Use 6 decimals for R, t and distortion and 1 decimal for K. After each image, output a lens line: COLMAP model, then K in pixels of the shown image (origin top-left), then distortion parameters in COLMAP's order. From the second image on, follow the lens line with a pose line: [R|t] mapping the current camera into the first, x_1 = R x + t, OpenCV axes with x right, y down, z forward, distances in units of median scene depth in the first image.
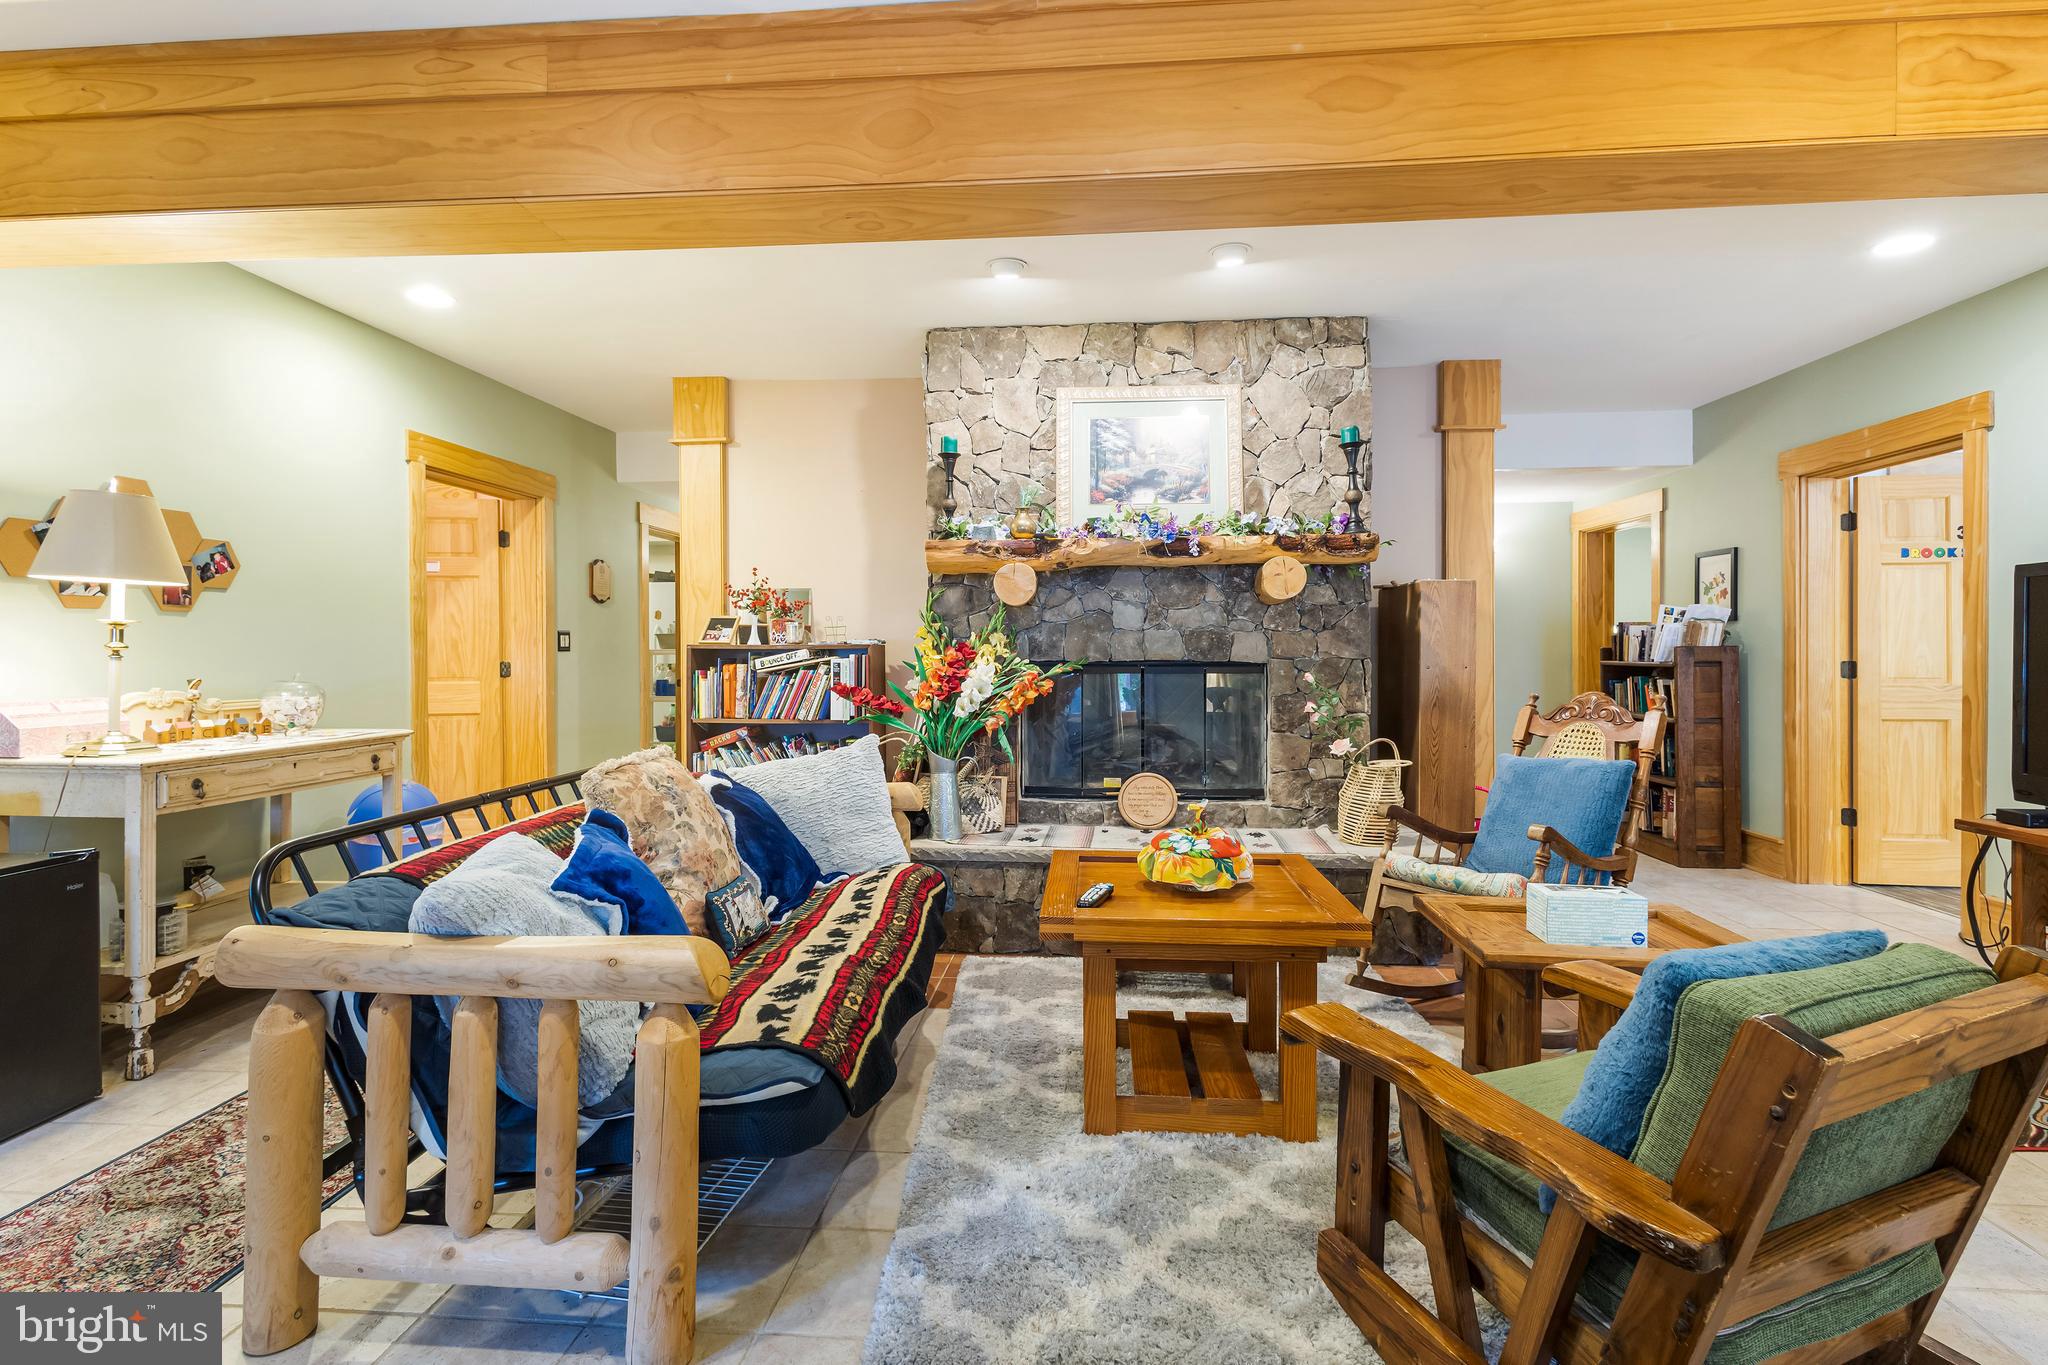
lens RADIAL K [[961.4, 0, 1020.9], [0, 961.4, 663.8], [0, 0, 1]] dist [-0.000118, -0.000108]
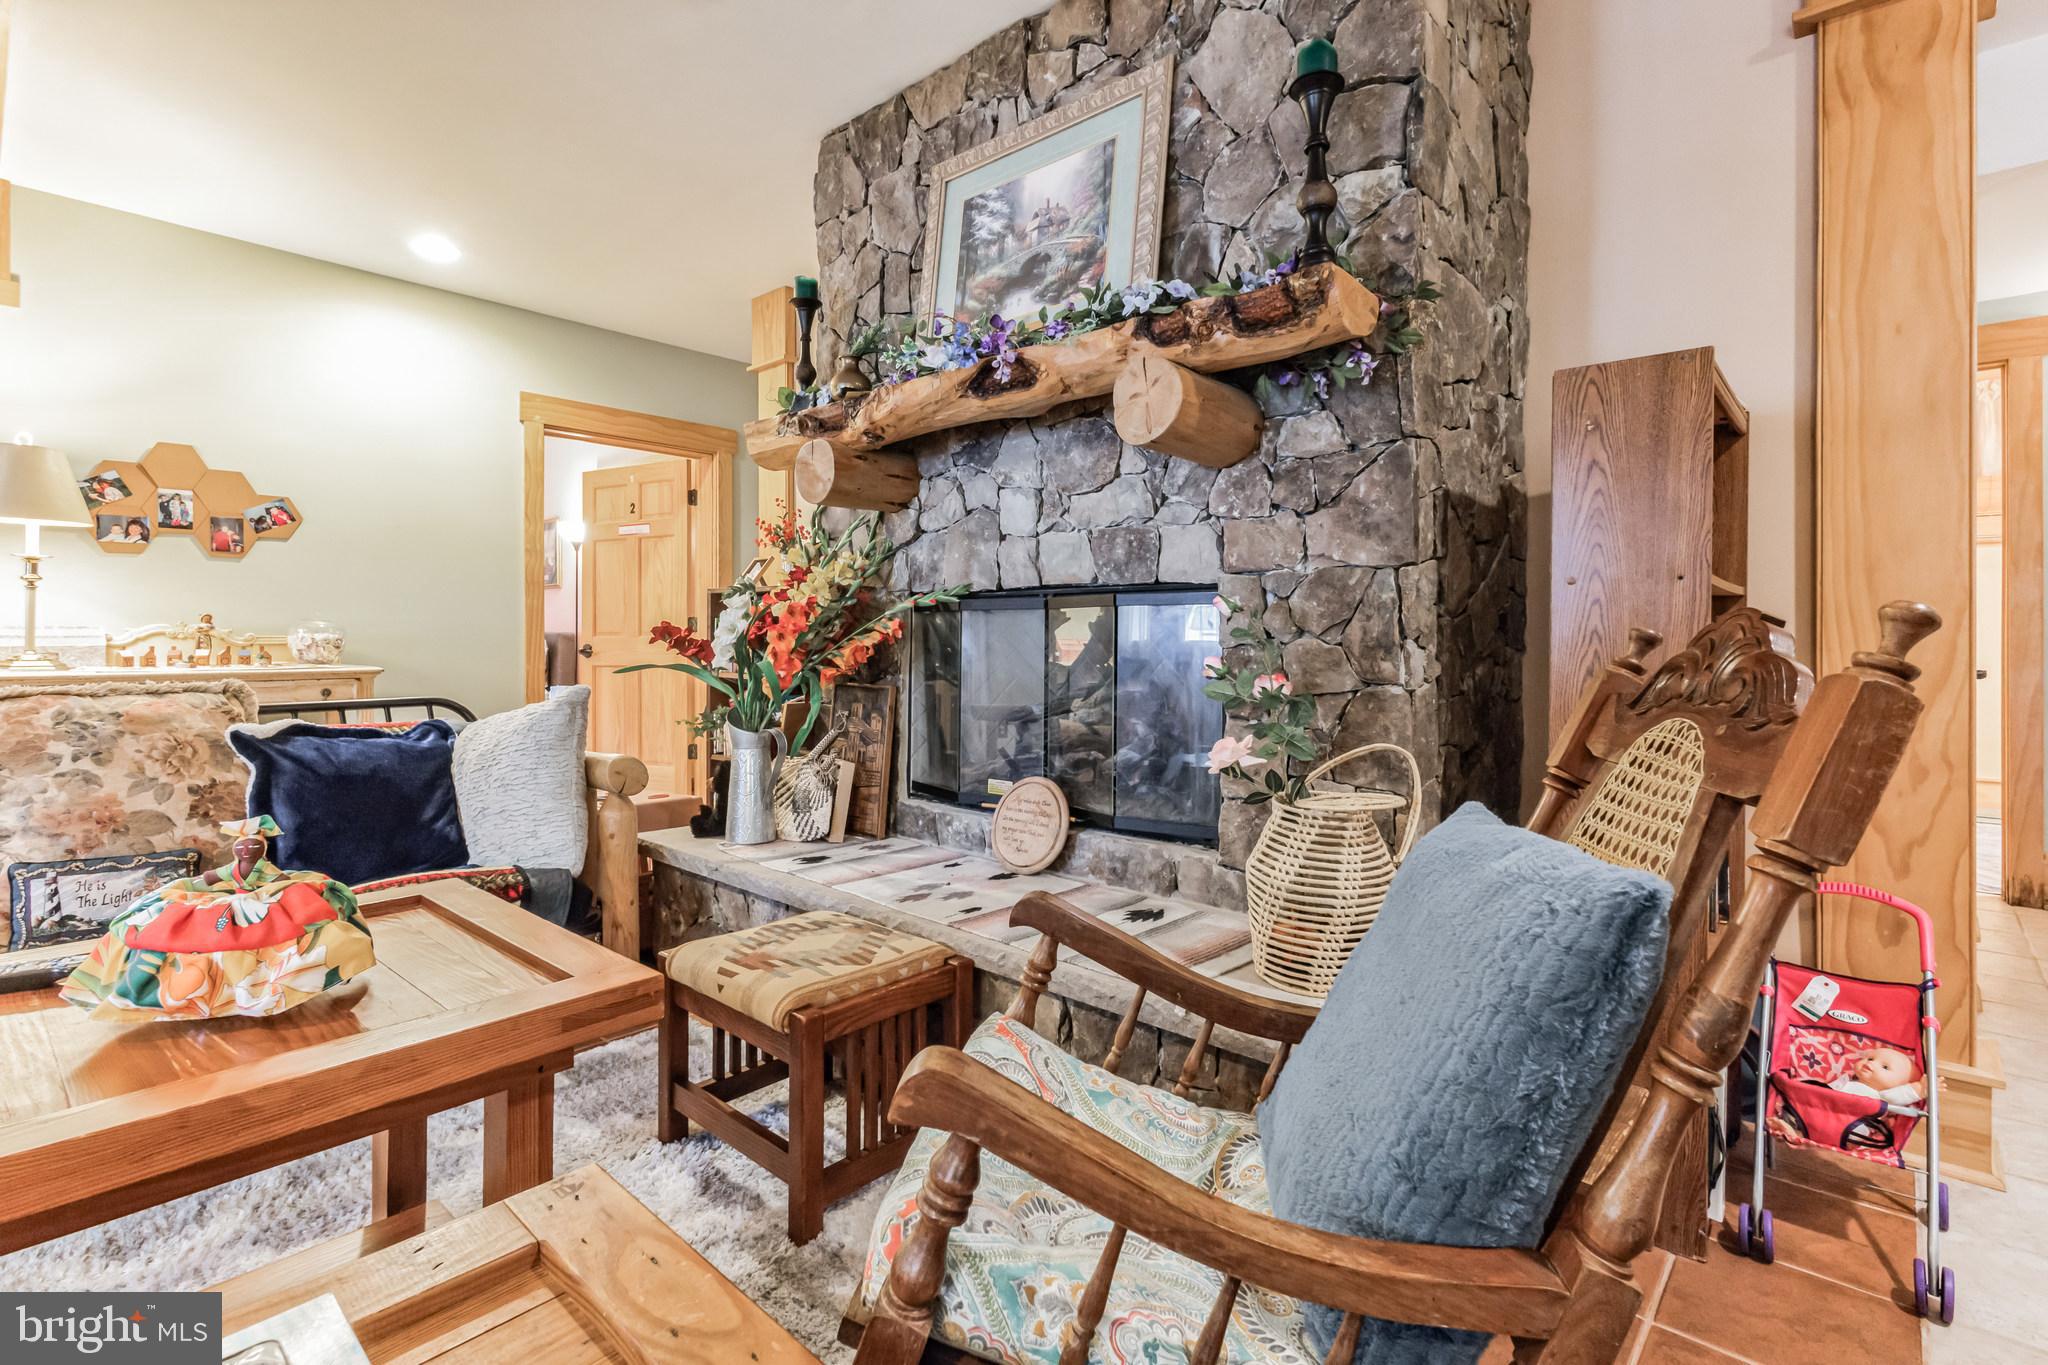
lens RADIAL K [[961.4, 0, 1024.1], [0, 961.4, 651.8], [0, 0, 1]] dist [-0.000118, -0.000108]
pose [[0.797637, 0.012224, -0.603014, 0.485062], [-0.011658, 0.999920, 0.004849, 0.034760], [0.603026, 0.003163, 0.797716, 0.530749]]
